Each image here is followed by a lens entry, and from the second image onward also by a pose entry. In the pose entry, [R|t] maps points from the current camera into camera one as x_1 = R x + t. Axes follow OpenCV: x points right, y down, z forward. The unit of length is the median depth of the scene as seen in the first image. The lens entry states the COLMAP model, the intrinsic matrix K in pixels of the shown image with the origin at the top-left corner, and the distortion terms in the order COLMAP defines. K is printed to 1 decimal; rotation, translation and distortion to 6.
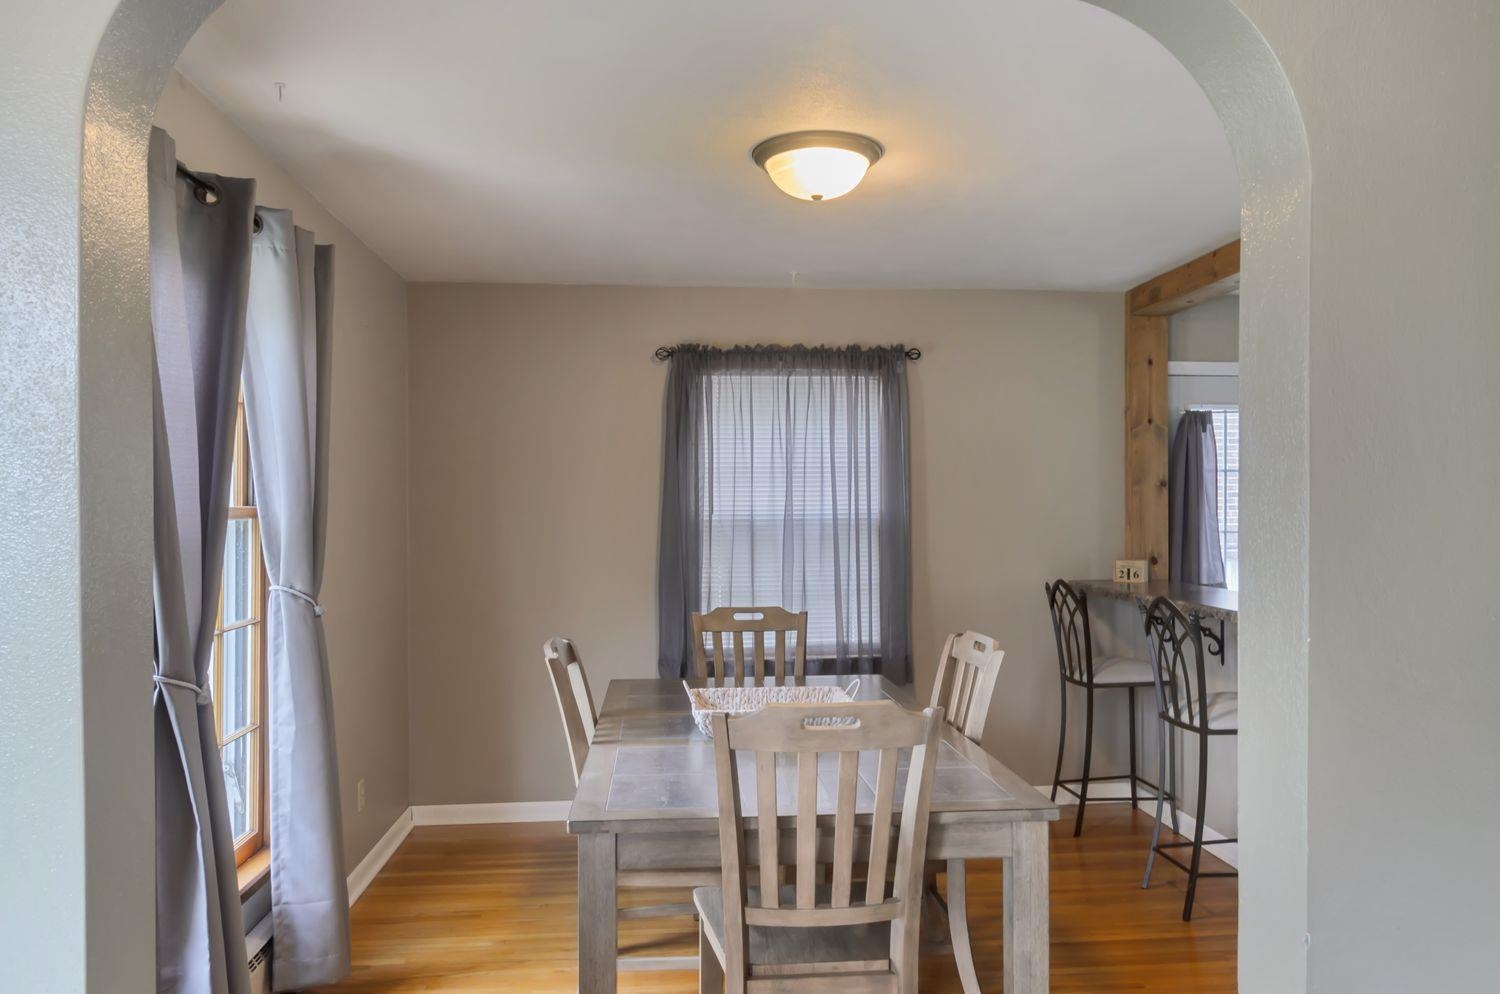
lens RADIAL K [[1054.3, 0, 749.7], [0, 1054.3, 532.9], [0, 0, 1]] dist [0.004035, 0.000362]
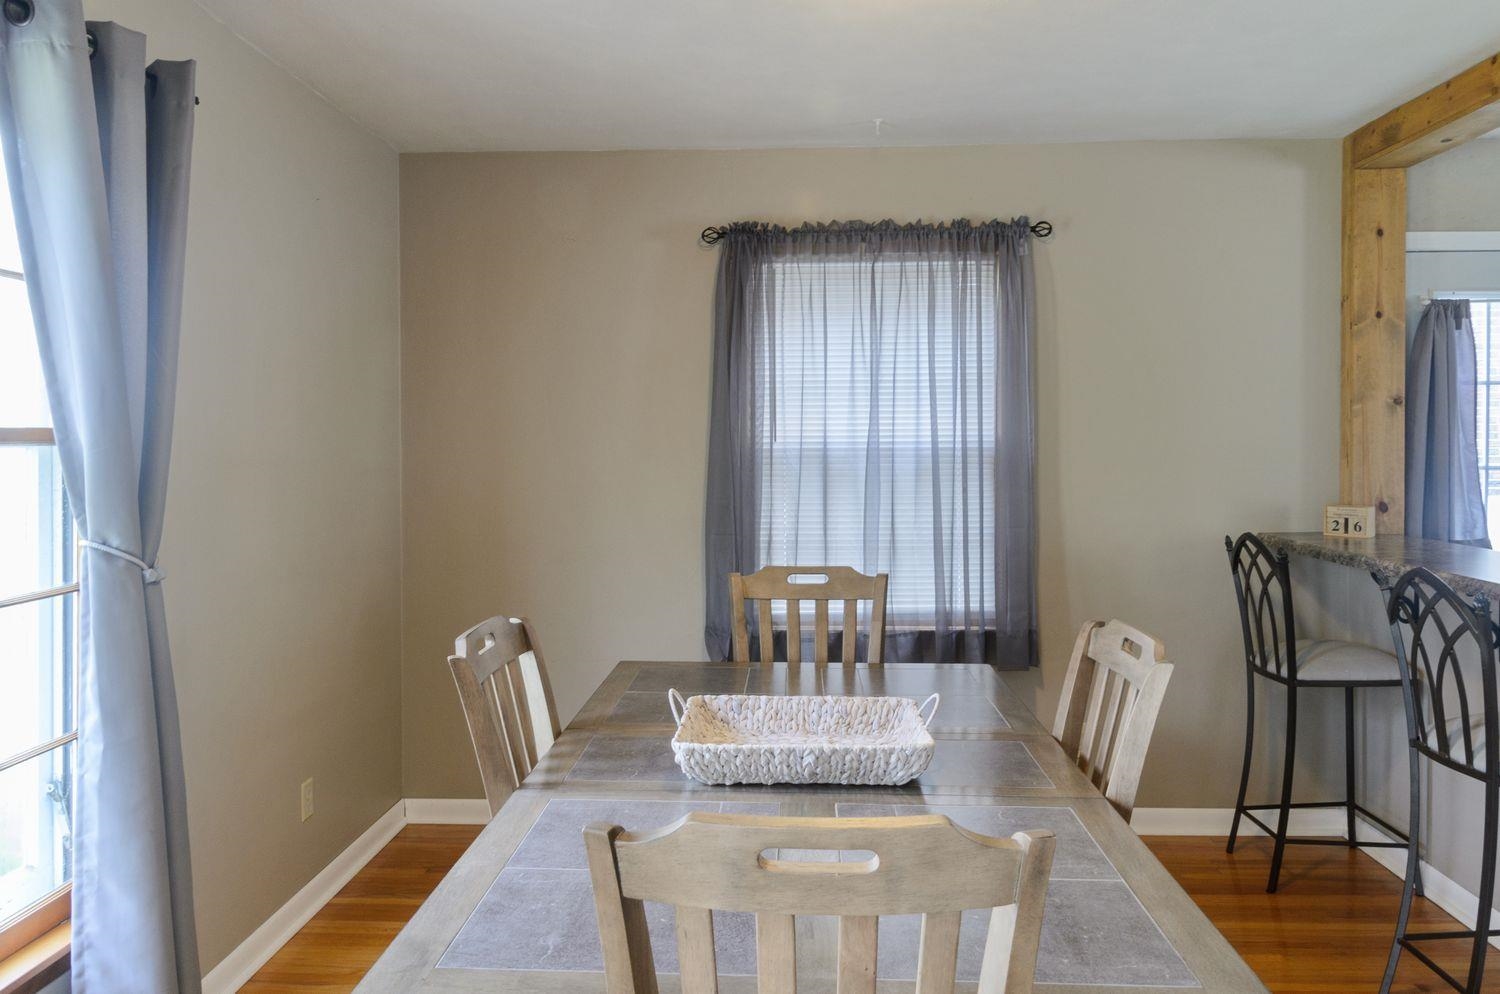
lens RADIAL K [[1054.3, 0, 745.8], [0, 1054.3, 463.3], [0, 0, 1]] dist [0.022164, -0.022752]
pose [[0.990890, 0.005631, -0.134557, 0.049075], [-0.005507, 0.999984, 0.001298, -0.002579], [0.134562, -0.000545, 0.990905, 0.227876]]
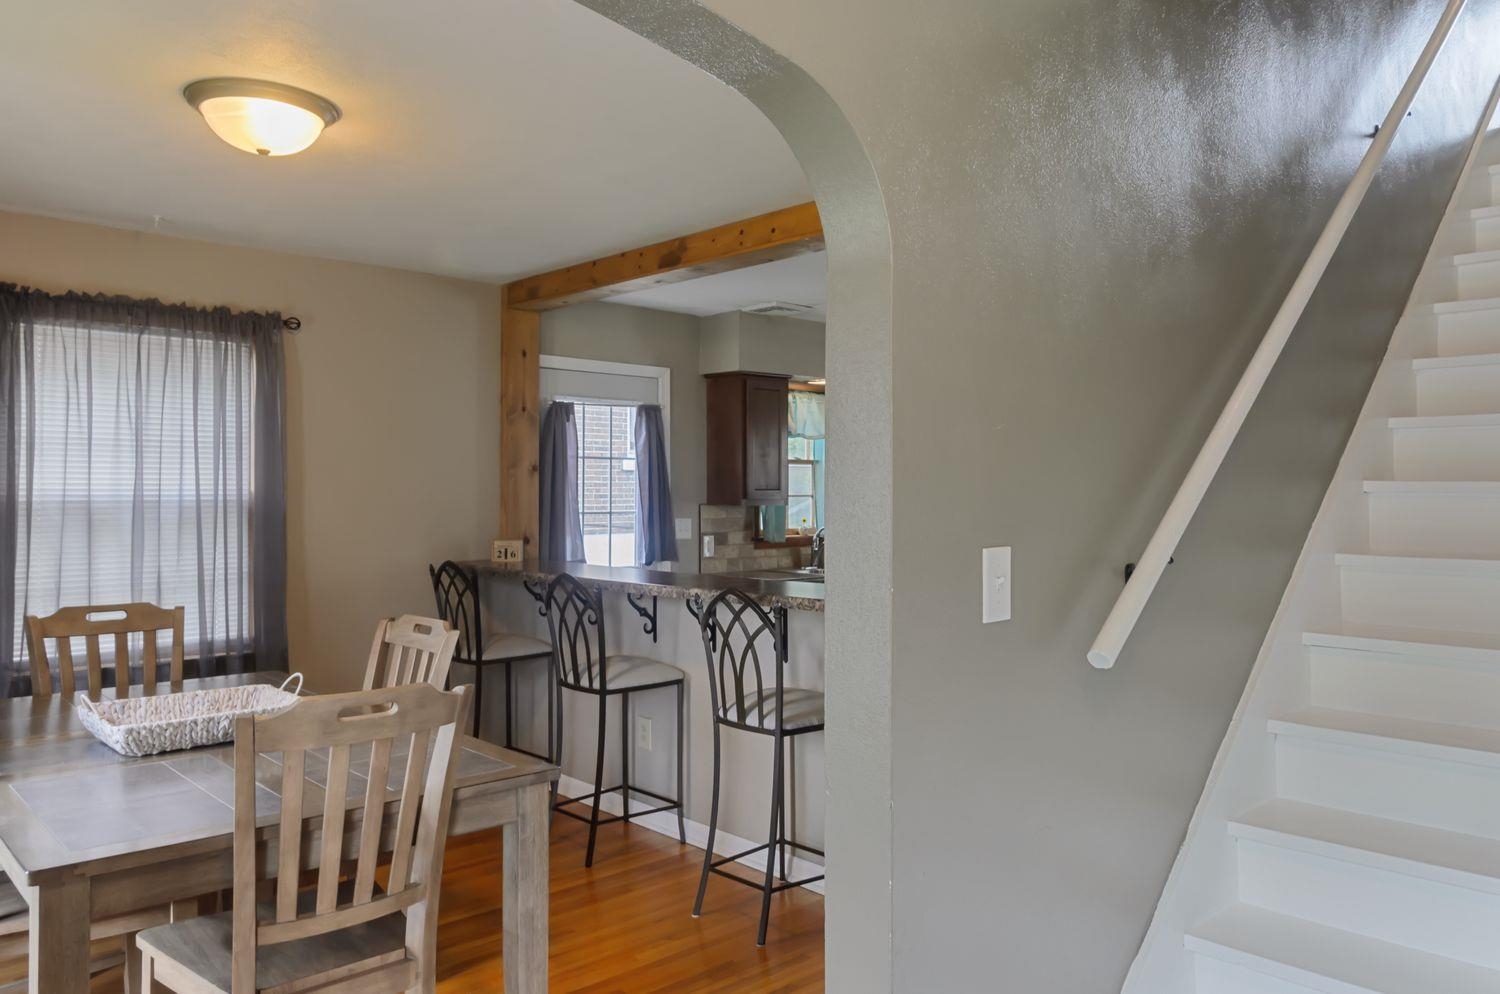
lens RADIAL K [[1091.5, 0, 750.0], [0, 1091.5, 497.0], [0, 0, 1]] dist [0.004715, 0.002321]
pose [[0.789740, 0.004614, 0.613425, -0.117368], [0.005492, 0.999878, -0.014592, -0.000241], [-0.613417, 0.014893, 0.789619, -0.005676]]
